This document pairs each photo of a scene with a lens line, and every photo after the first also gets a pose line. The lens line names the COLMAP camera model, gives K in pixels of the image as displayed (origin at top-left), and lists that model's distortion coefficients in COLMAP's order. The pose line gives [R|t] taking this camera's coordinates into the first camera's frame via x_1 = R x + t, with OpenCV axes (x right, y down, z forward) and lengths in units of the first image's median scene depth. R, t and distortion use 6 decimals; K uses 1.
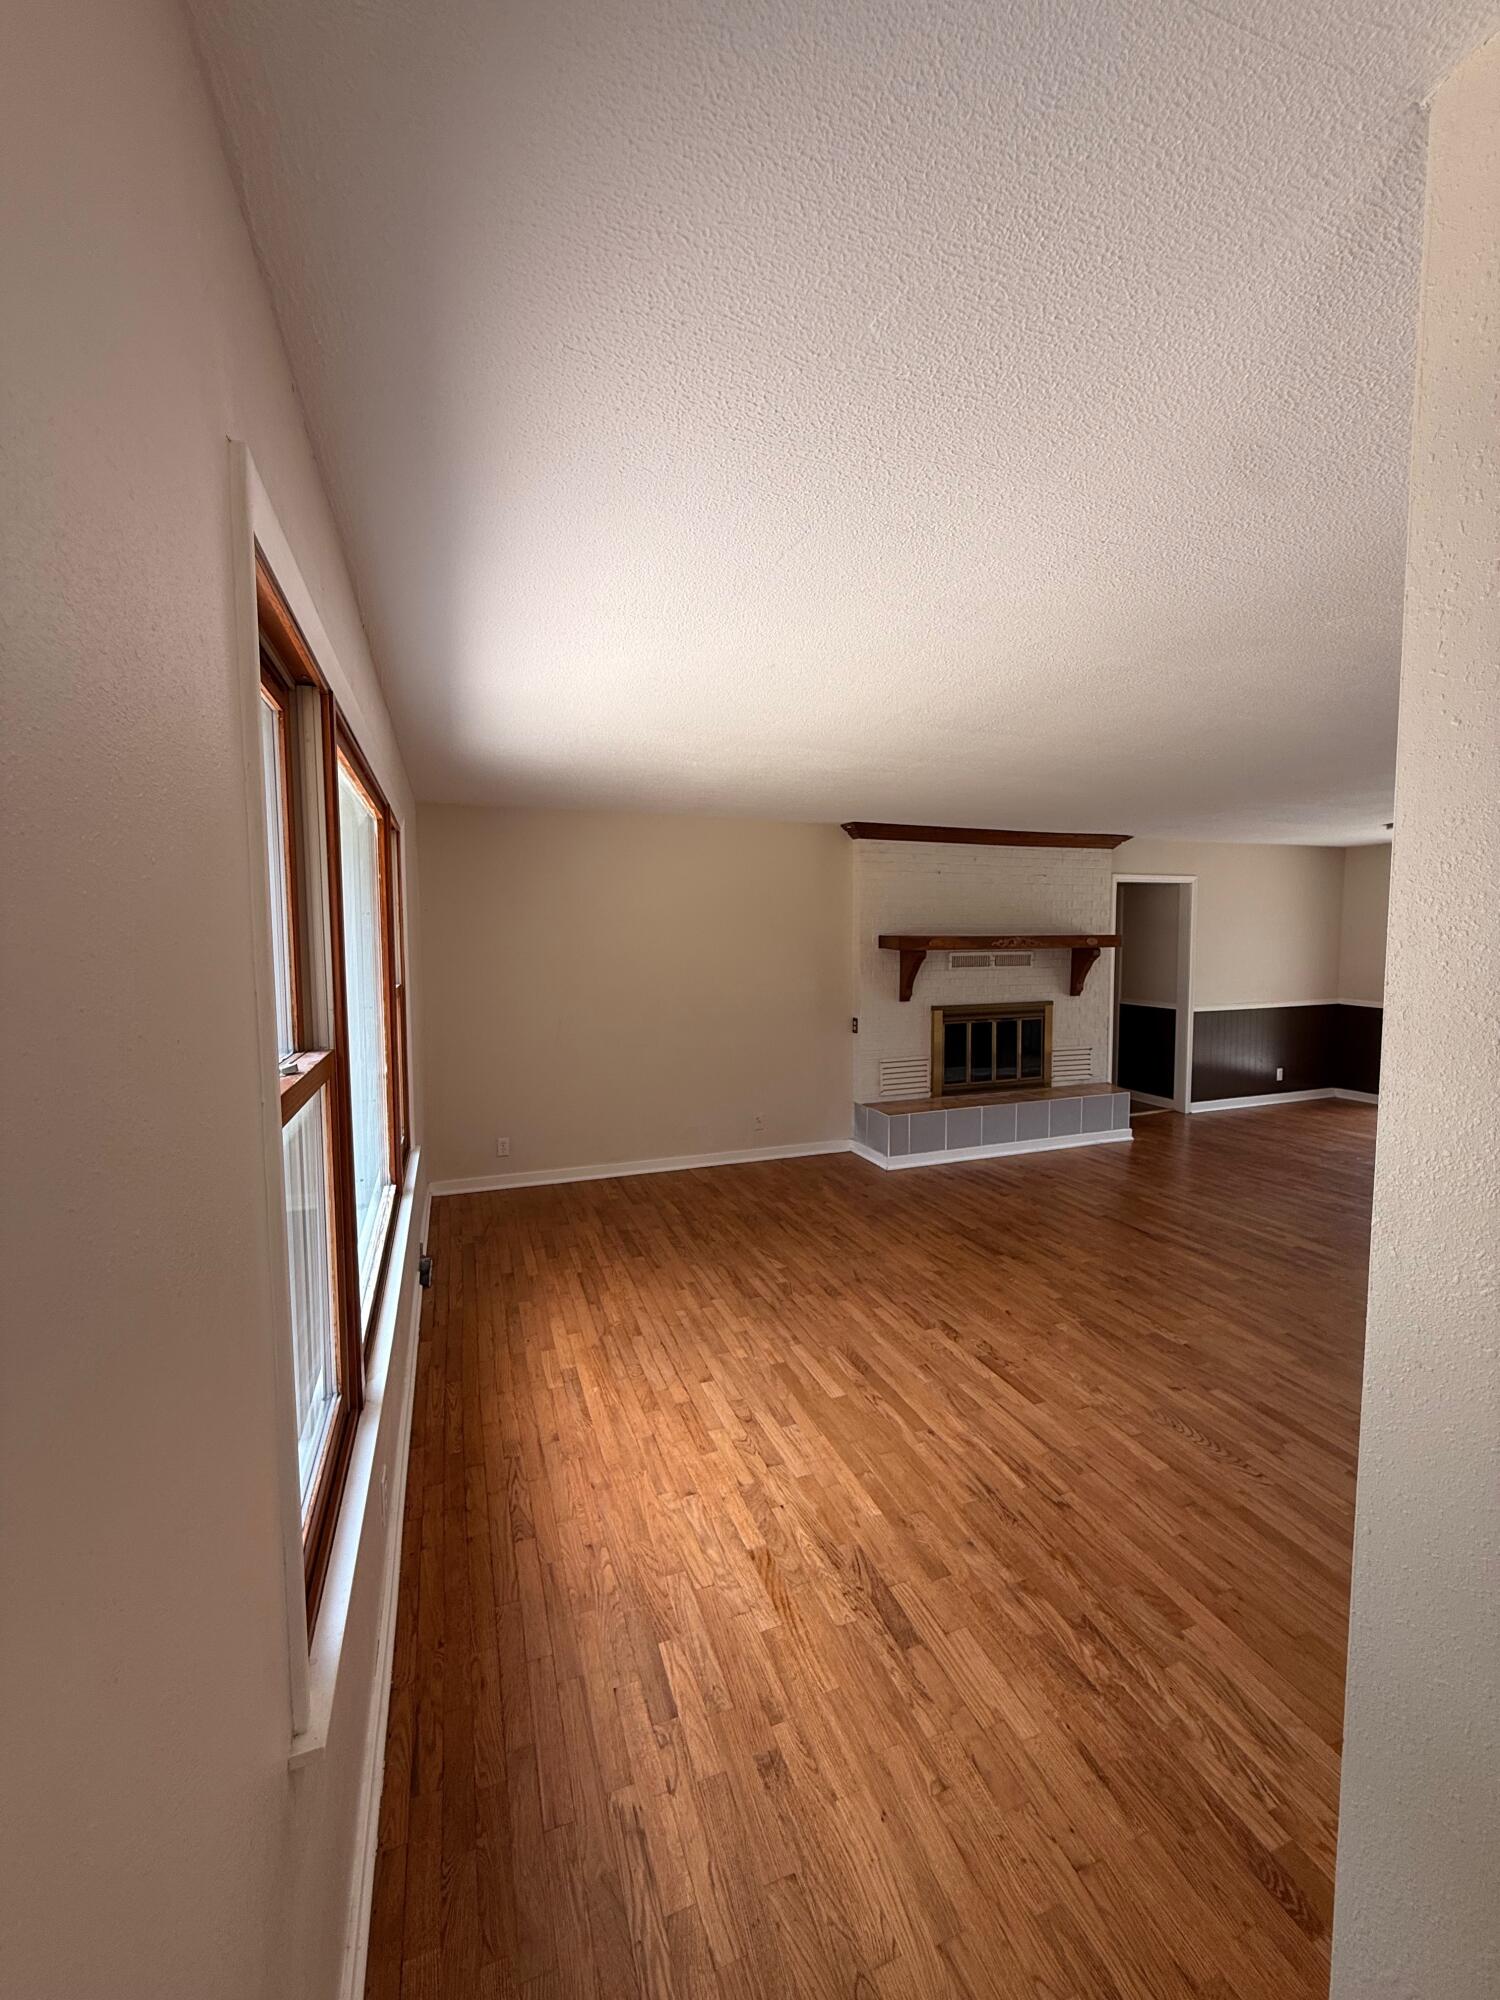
lens RADIAL K [[795.6, 0, 762.2], [0, 795.6, 996.5], [0, 0, 1]] dist [0.000303, 0.000139]
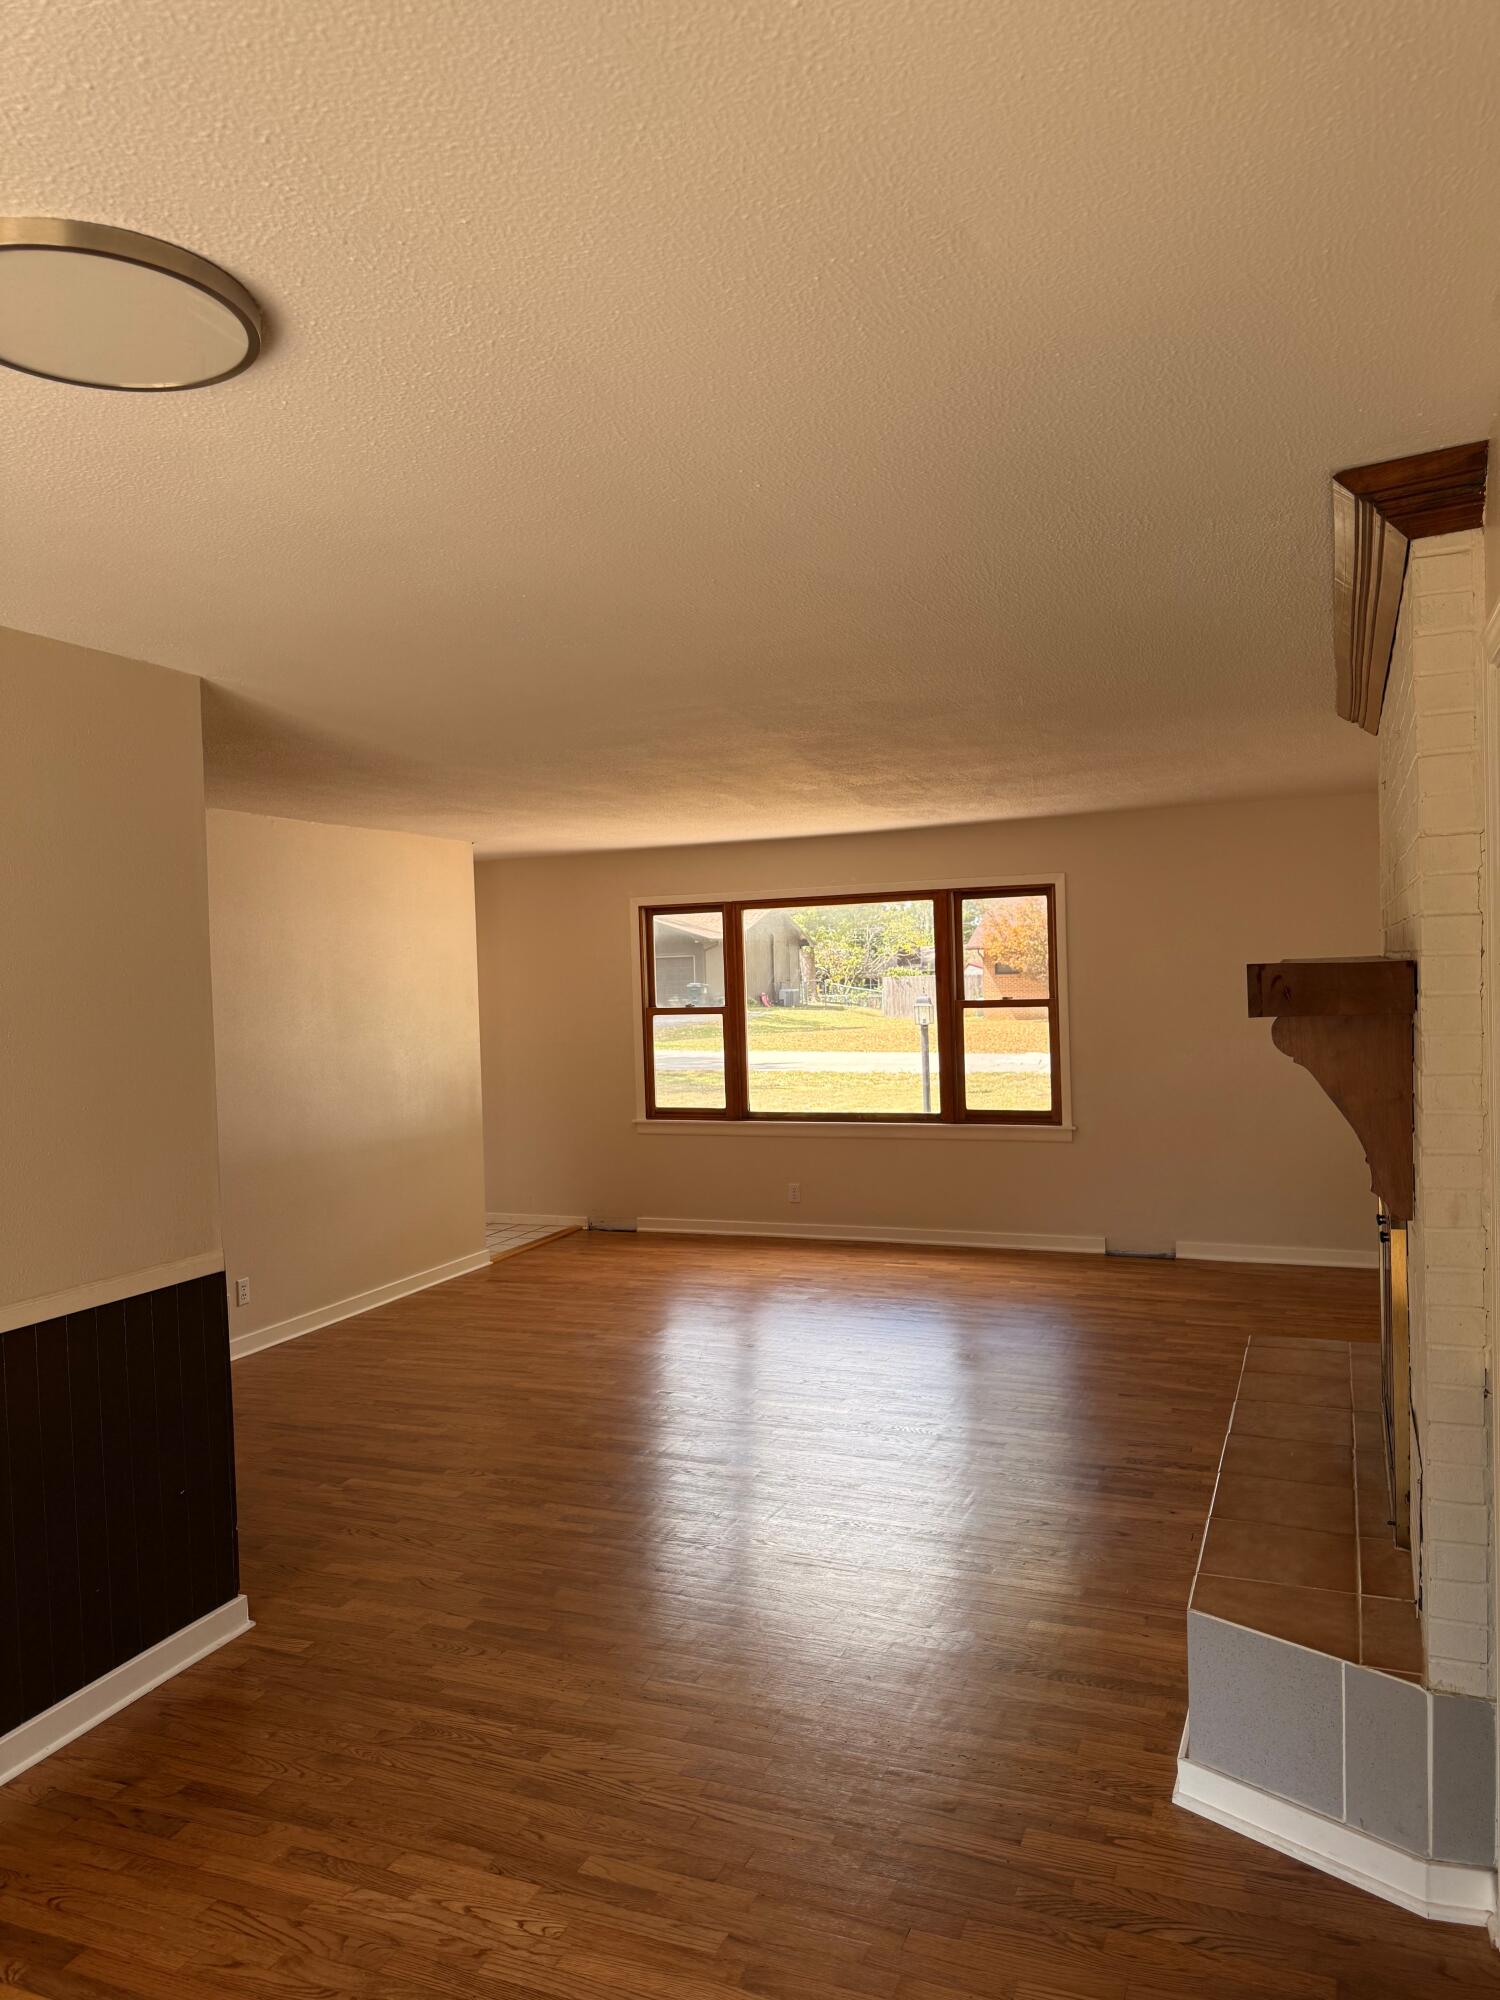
lens RADIAL K [[1429.2, 0, 750.0], [0, 1429.2, 1000.0], [0, 0, 1]] dist [0.041817, -0.027956]
pose [[-0.683159, 0.047242, -0.728740, 1.268873], [-0.020816, 0.996240, 0.084098, -0.154419], [0.729973, 0.072622, -0.679607, 1.732101]]
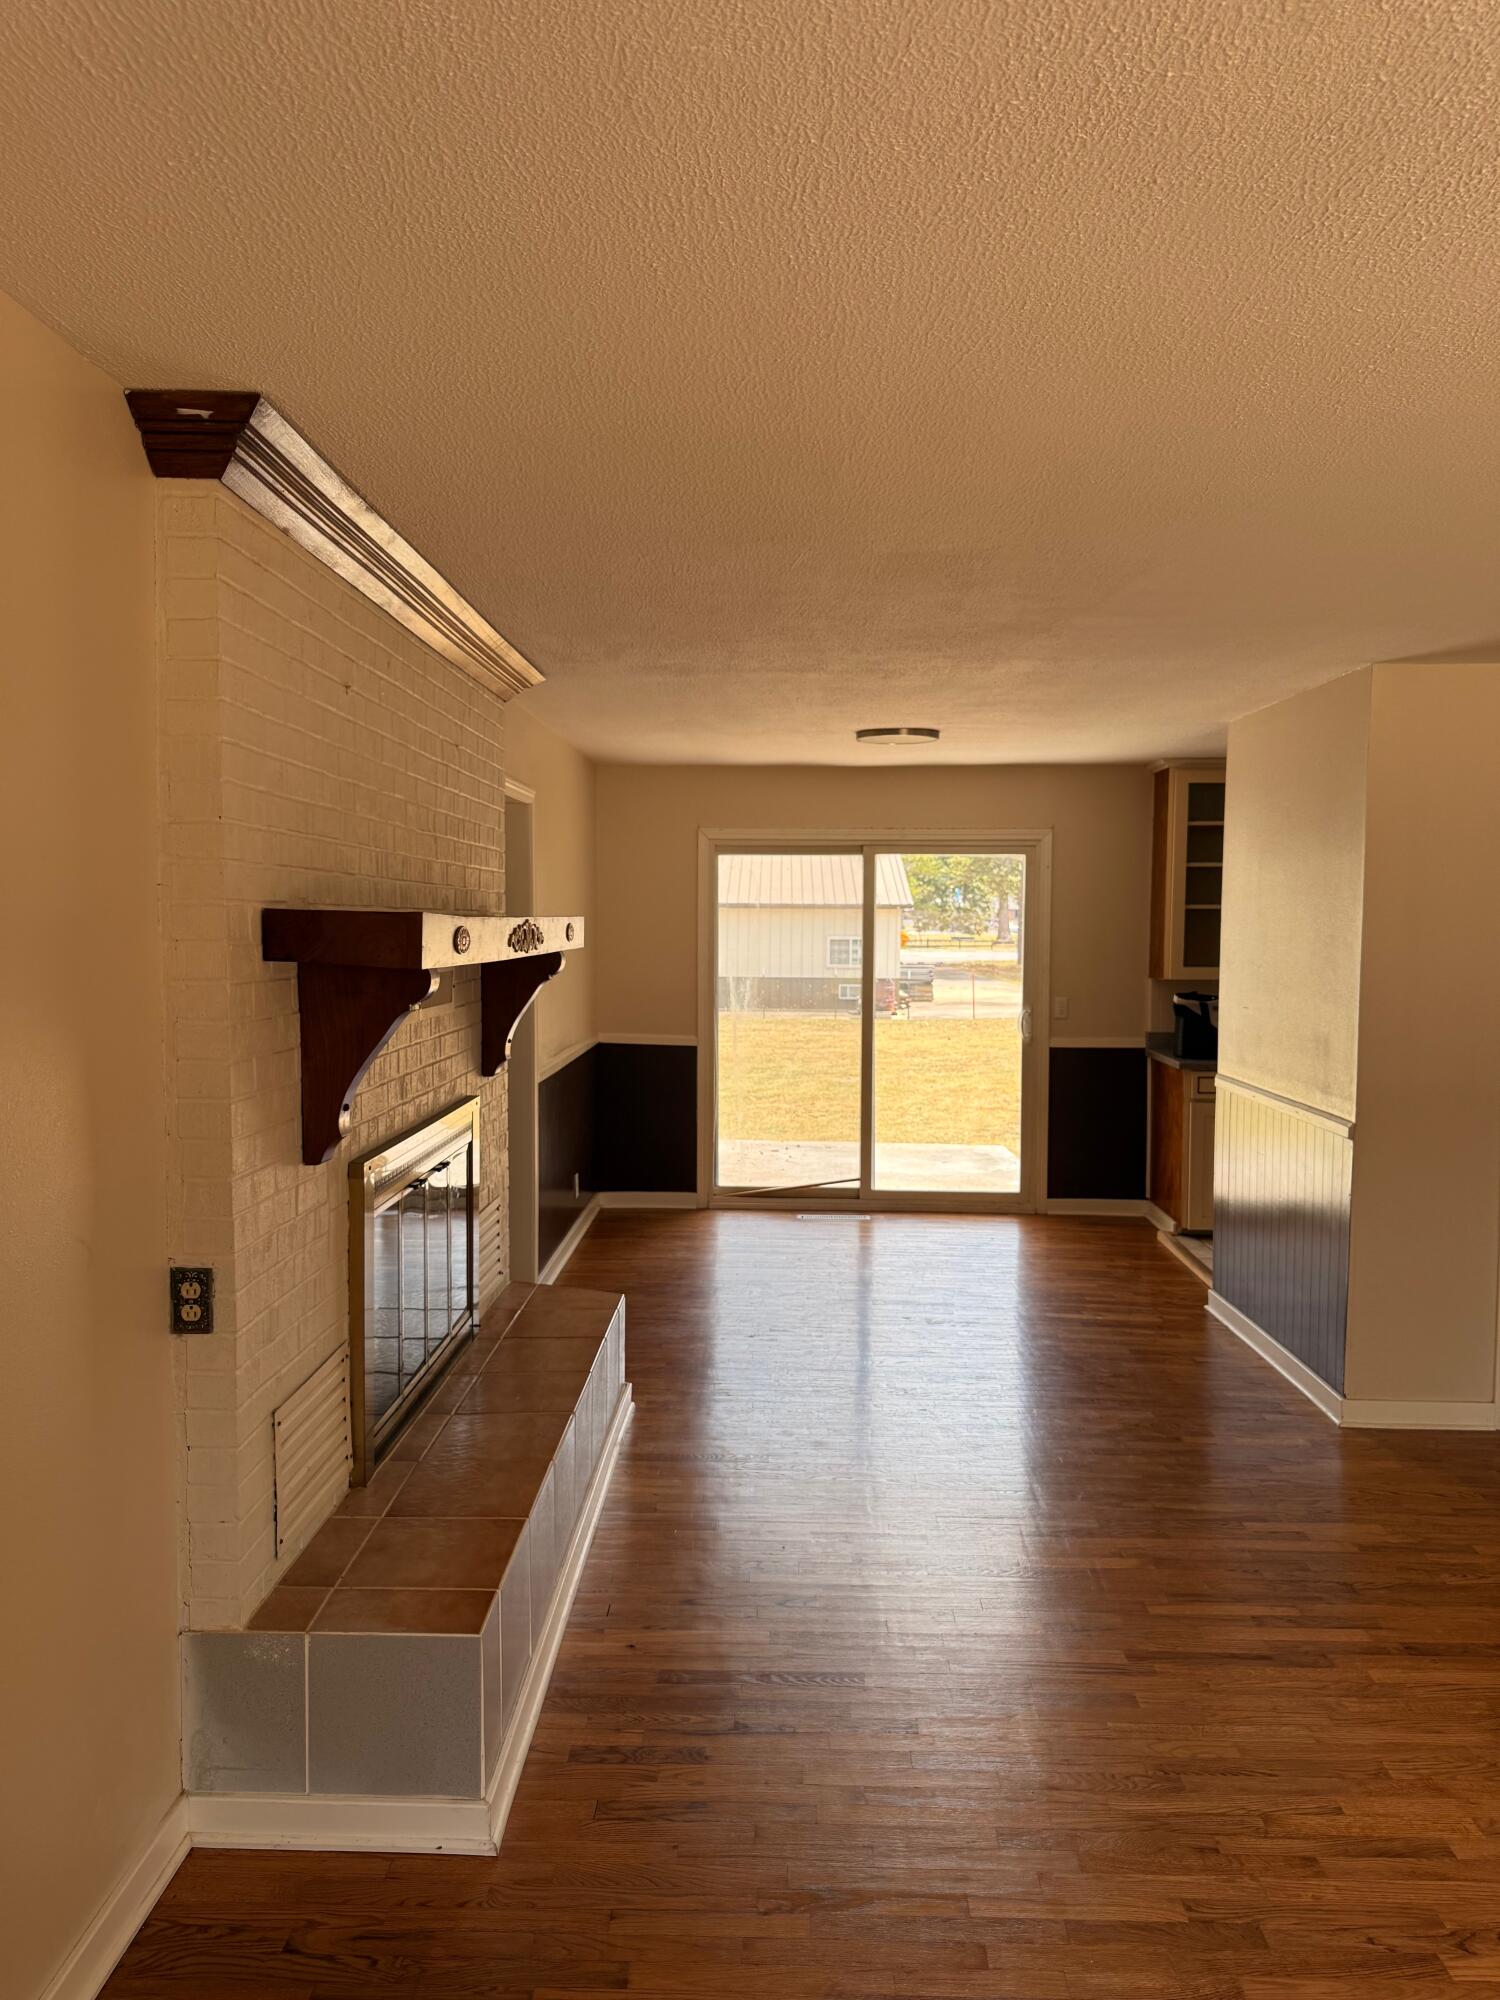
lens RADIAL K [[1395.2, 0, 768.7], [0, 1395.2, 991.1], [0, 0, 1]] dist [0.037411, -0.046055]
pose [[0.362161, -0.036828, 0.931388, -0.266250], [0.051833, 0.998469, 0.019326, -0.069997], [-0.930673, 0.041277, 0.363516, 0.955666]]
